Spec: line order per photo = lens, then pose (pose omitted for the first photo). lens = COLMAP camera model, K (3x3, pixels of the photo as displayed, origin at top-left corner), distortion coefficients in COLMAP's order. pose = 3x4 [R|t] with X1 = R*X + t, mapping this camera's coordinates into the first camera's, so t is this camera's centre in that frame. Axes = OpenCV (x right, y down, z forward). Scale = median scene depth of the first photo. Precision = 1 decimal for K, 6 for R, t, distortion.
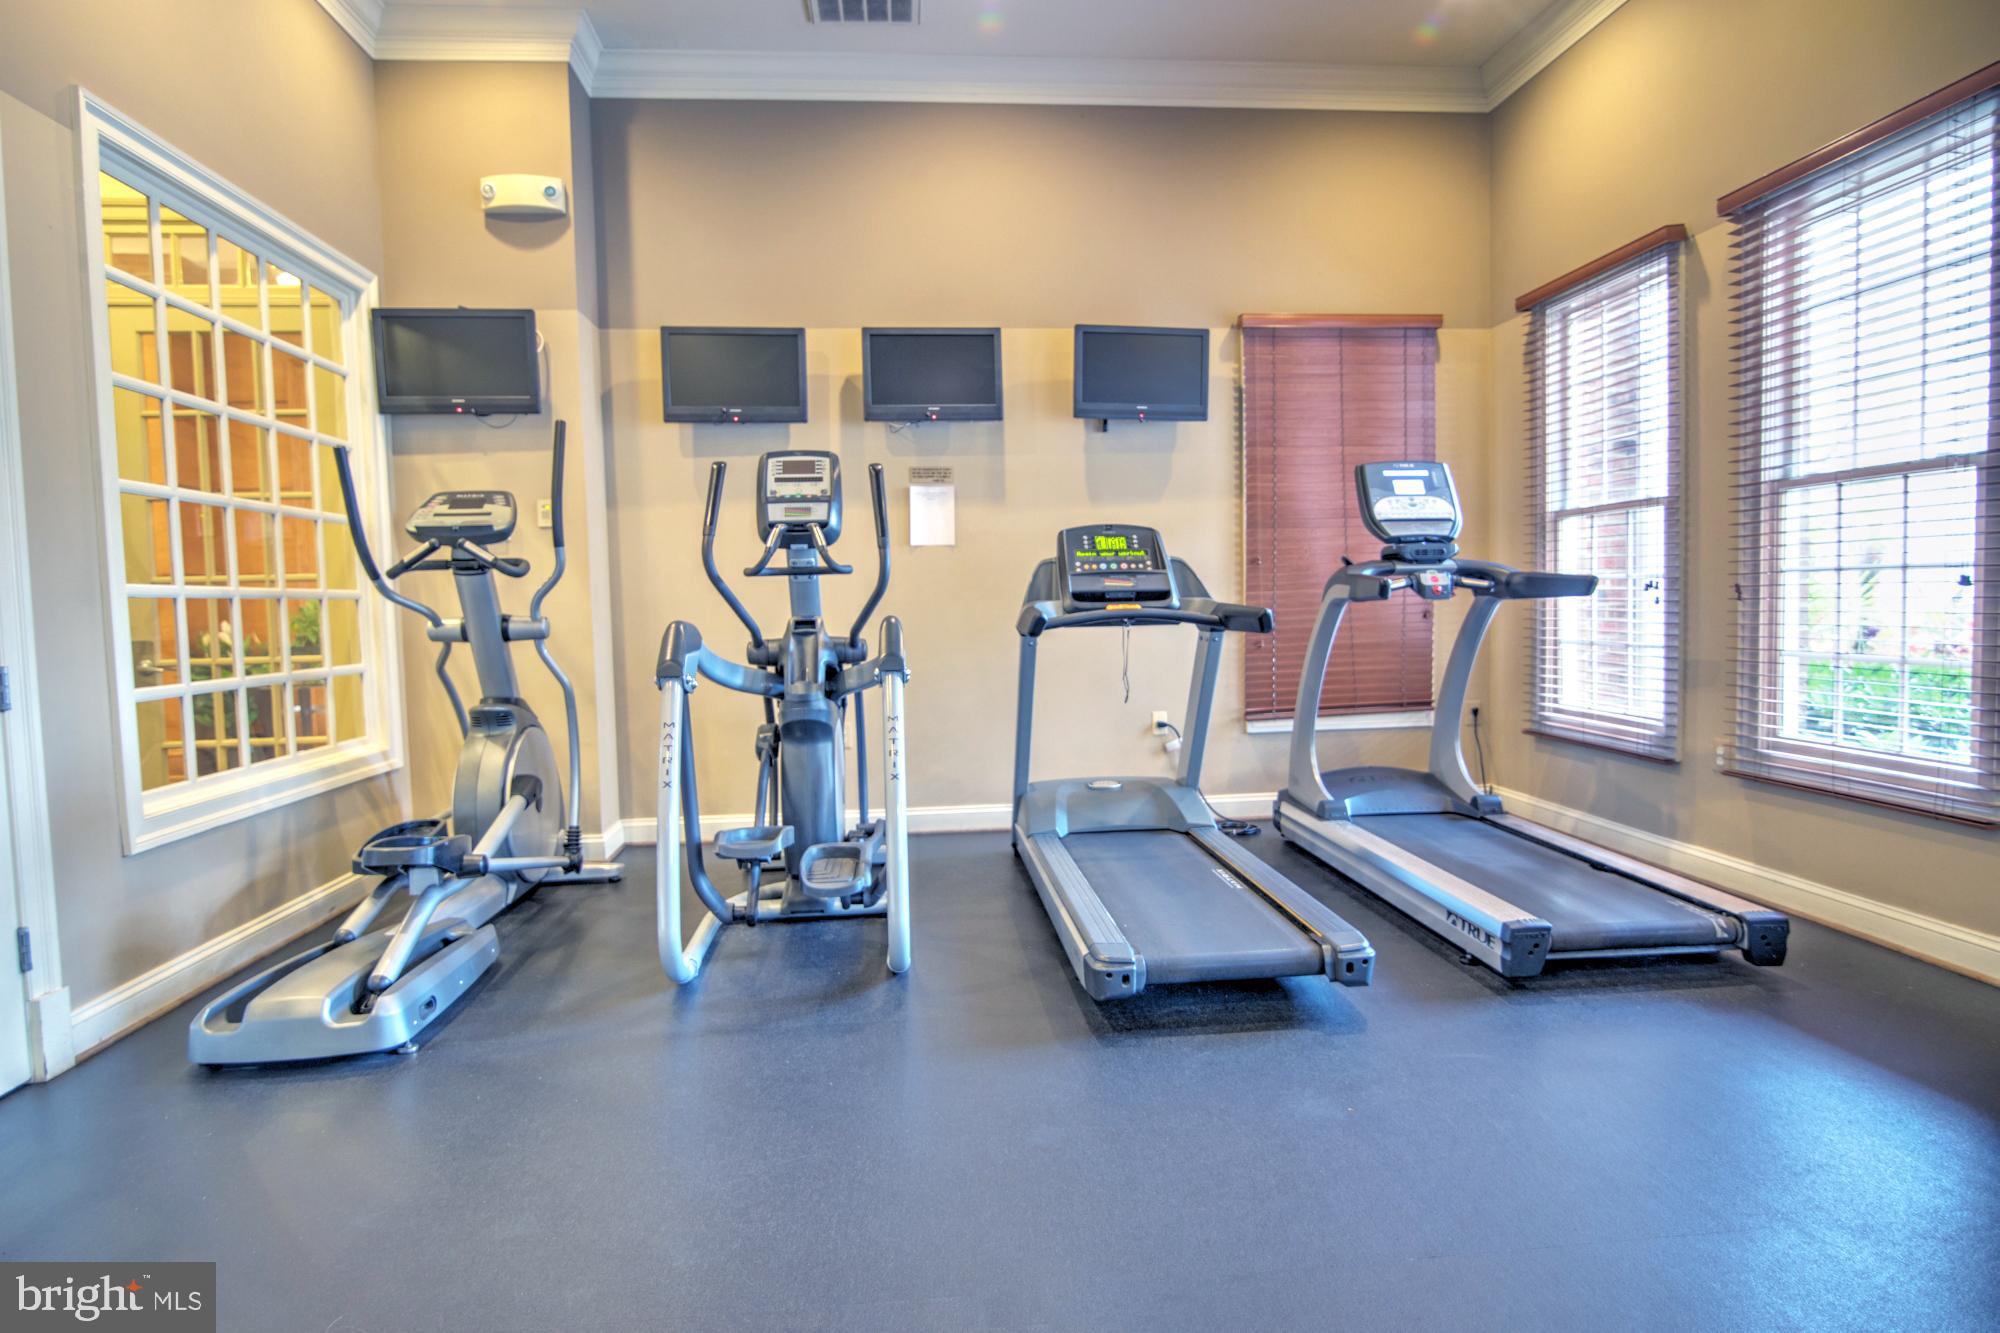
lens RADIAL K [[1106.1, 0, 993.2], [0, 1106.1, 661.3], [0, 0, 1]] dist [-0.014166, 0.000735]
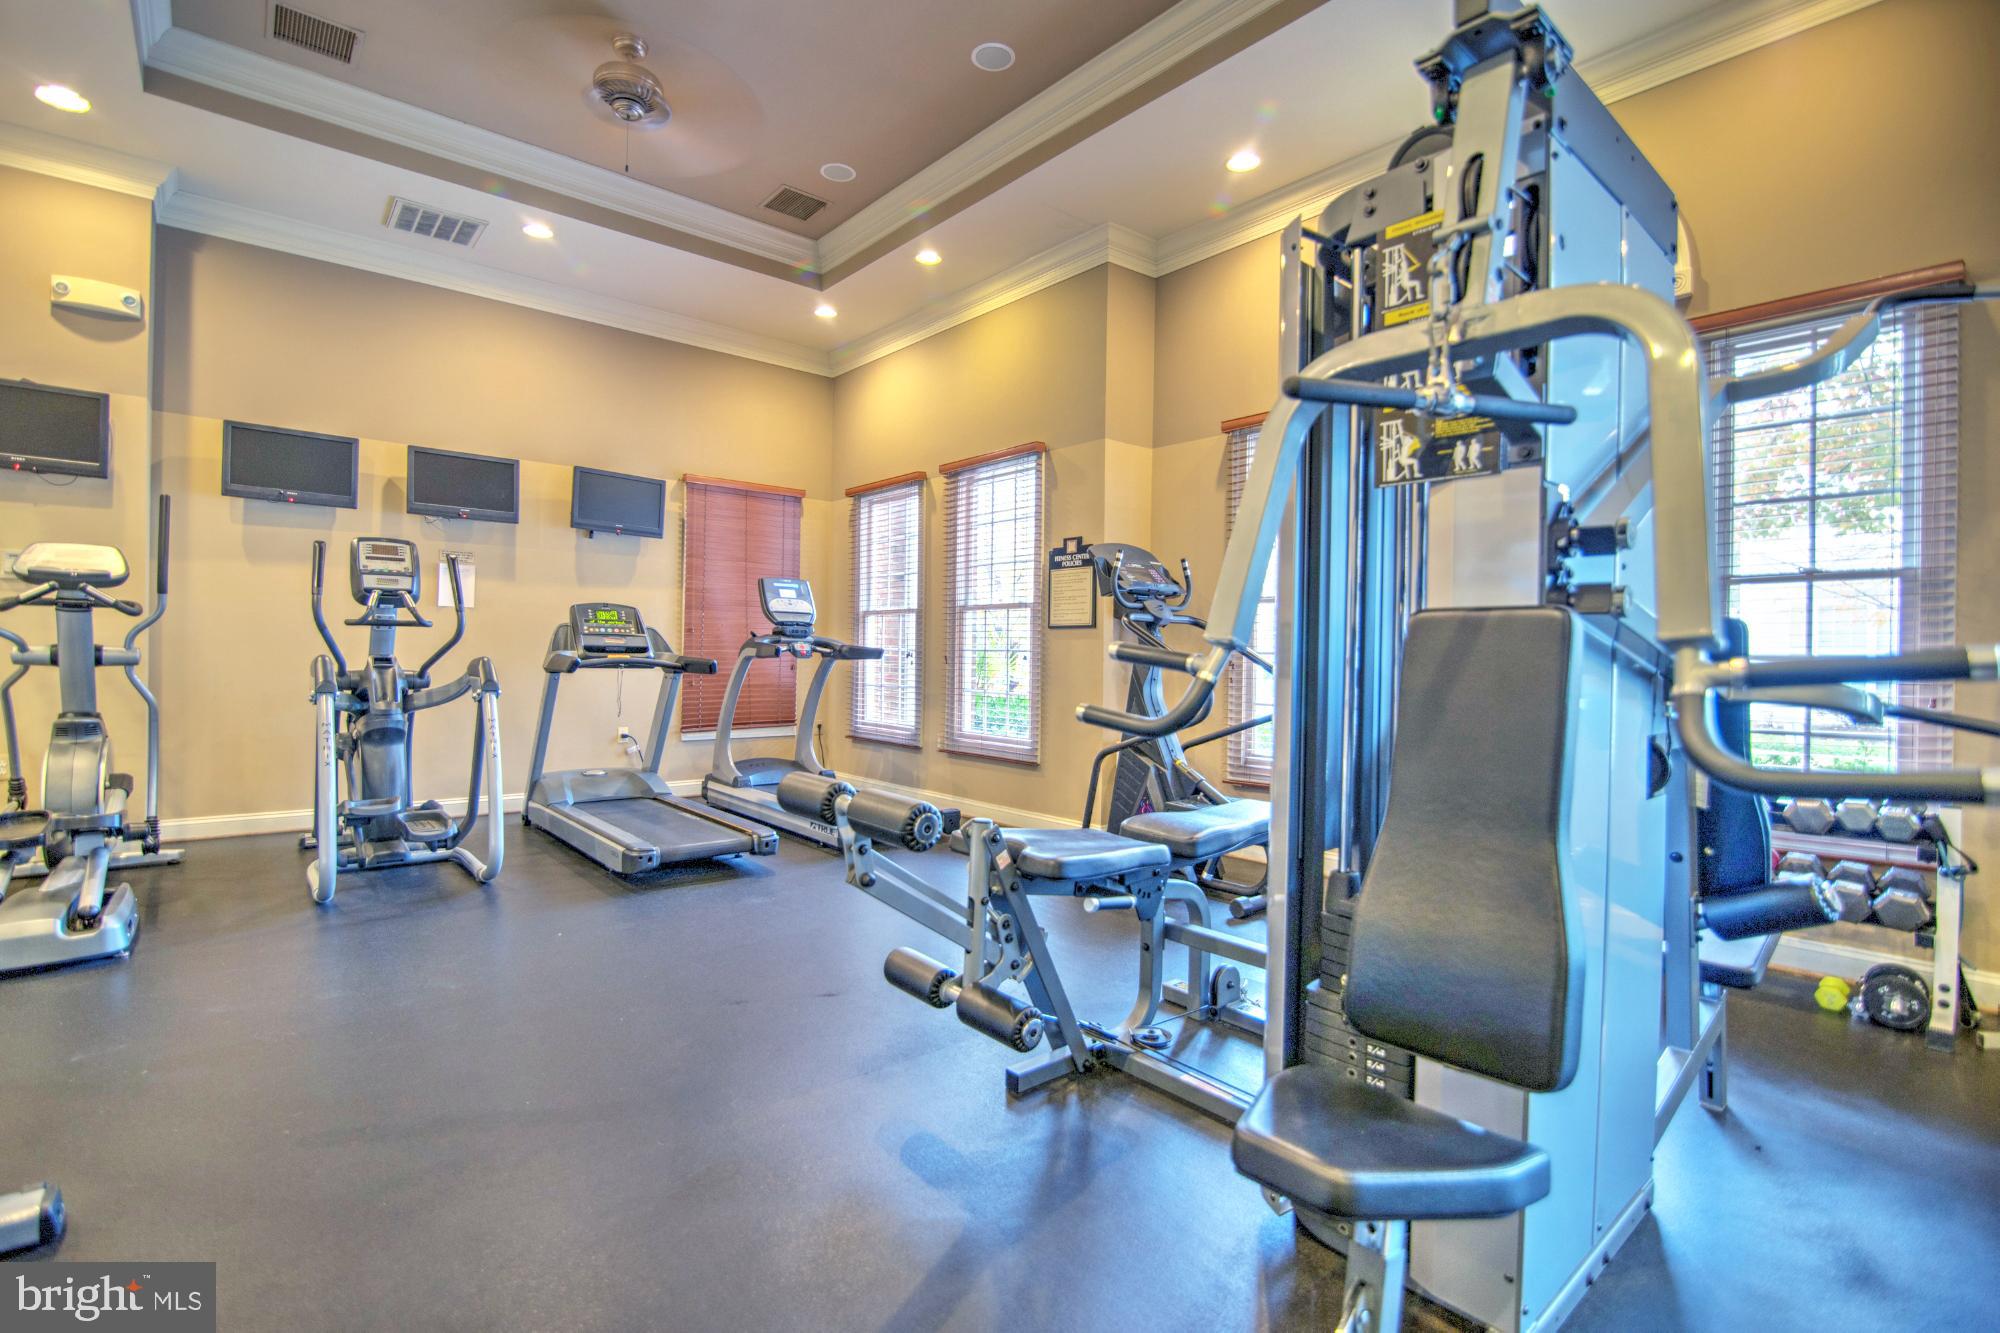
lens RADIAL K [[916.3, 0, 996.8], [0, 916.3, 657.3], [0, 0, 1]] dist [-0.000998, -0.000078]
pose [[0.815026, 0.035483, 0.578337, -0.191739], [-0.003005, 0.998369, -0.057018, 0.024319], [-0.579417, 0.044734, 0.813803, -0.370074]]
